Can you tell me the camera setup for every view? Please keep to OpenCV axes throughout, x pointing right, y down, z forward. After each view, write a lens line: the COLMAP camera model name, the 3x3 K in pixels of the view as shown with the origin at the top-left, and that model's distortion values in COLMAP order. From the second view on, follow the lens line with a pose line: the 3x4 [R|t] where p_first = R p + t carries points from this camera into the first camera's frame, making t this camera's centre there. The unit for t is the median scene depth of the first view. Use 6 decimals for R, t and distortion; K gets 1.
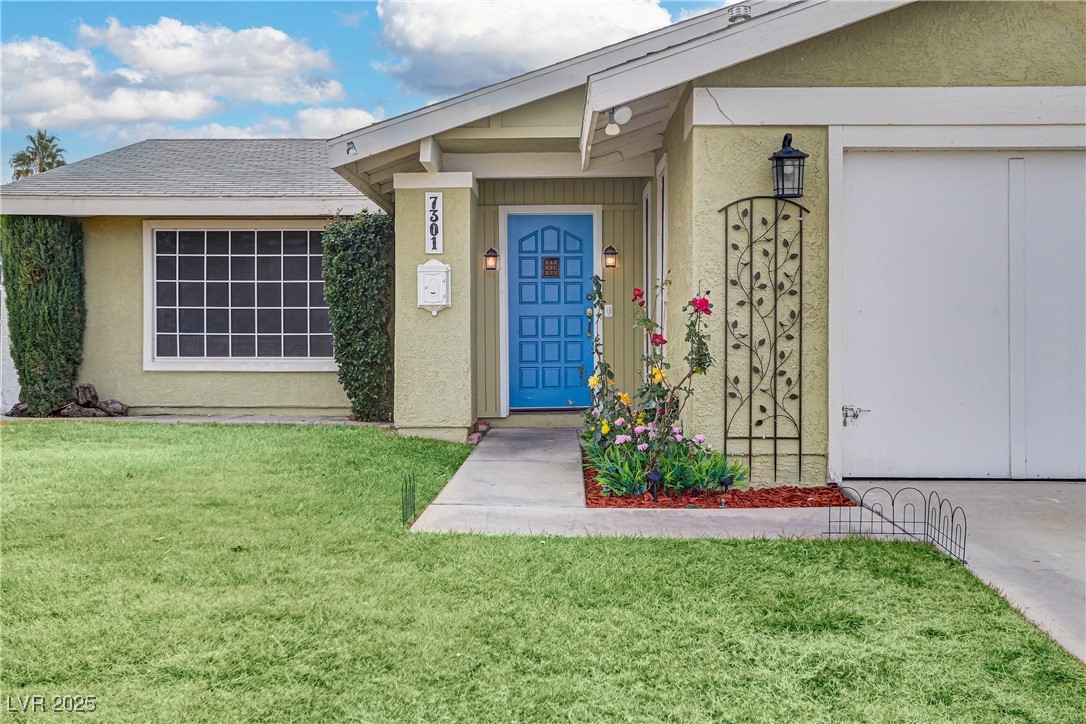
lens RADIAL K [[1021.2, 0, 545.5], [0, 1021.2, 364.4], [0, 0, 1]] dist [0.010152, 0.000000]
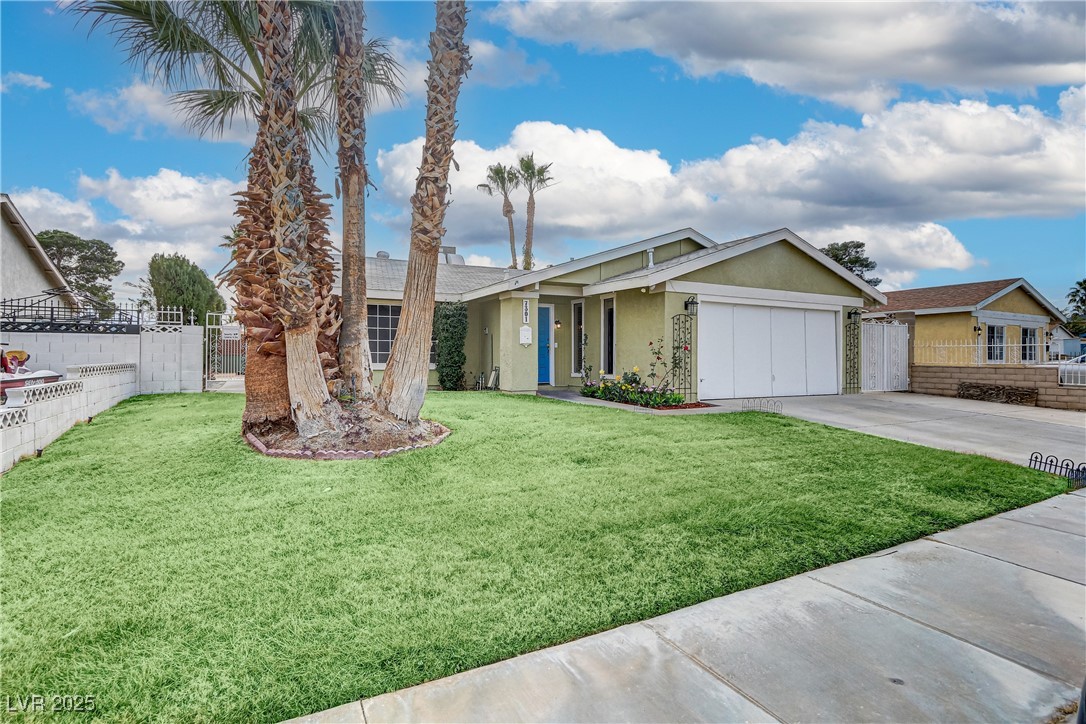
lens RADIAL K [[549.9, 0, 541.2], [0, 549.9, 363.2], [0, 0, 1]] dist [-0.001623, -0.000107]
pose [[0.879537, -0.001944, 0.475827, -0.763125], [0.003911, 0.999987, -0.003143, -0.003250], [-0.475815, 0.004626, 0.879533, -0.248397]]
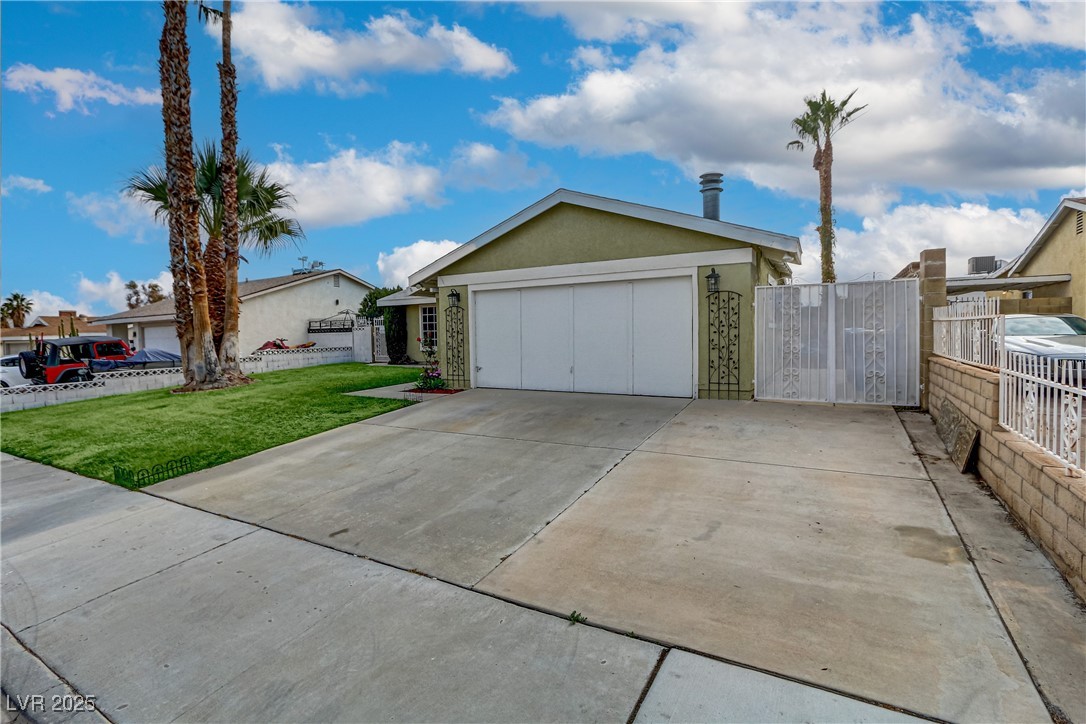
lens RADIAL K [[493.6, 0, 541.7], [0, 493.6, 356.4], [0, 0, 1]] dist [-0.014134, 0.000370]
pose [[0.871084, 0.005007, -0.491109, 0.973806], [0.014628, 0.999240, 0.036135, -0.036664], [0.490916, -0.038660, 0.870349, -0.245285]]
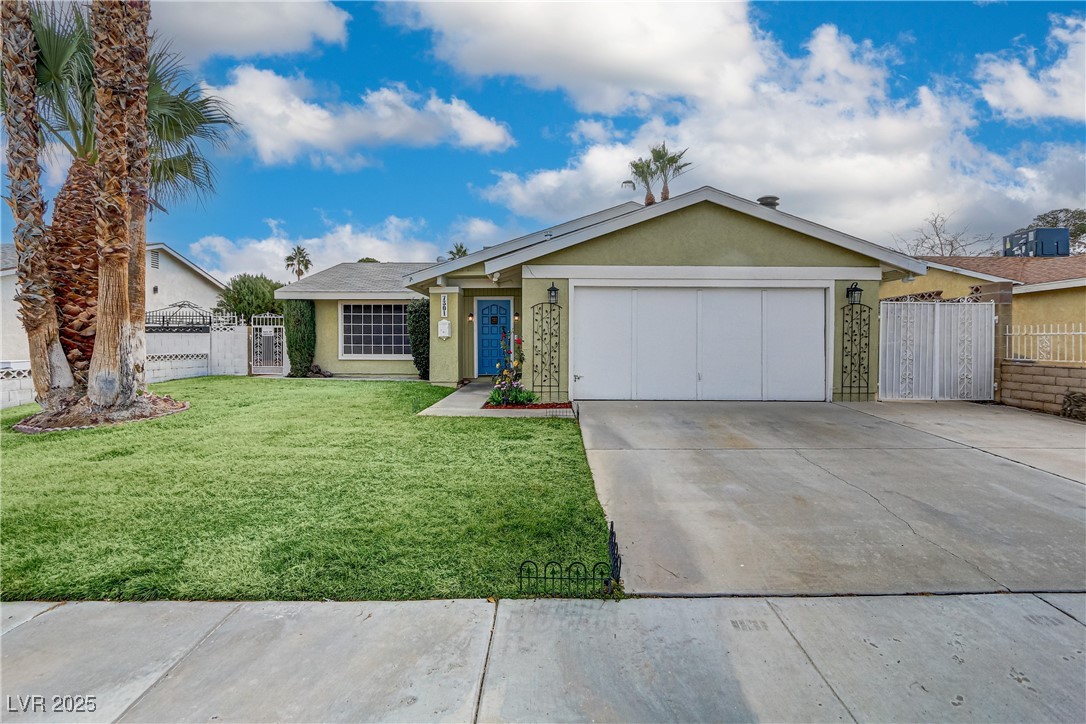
lens RADIAL K [[493.7, 0, 539.7], [0, 493.7, 359.0], [0, 0, 1]] dist [-0.013793, 0.000957]
pose [[0.999995, 0.002223, -0.002357, 0.147905], [-0.002189, 0.999895, 0.014314, -0.018411], [0.002388, -0.014309, 0.999895, -0.301020]]
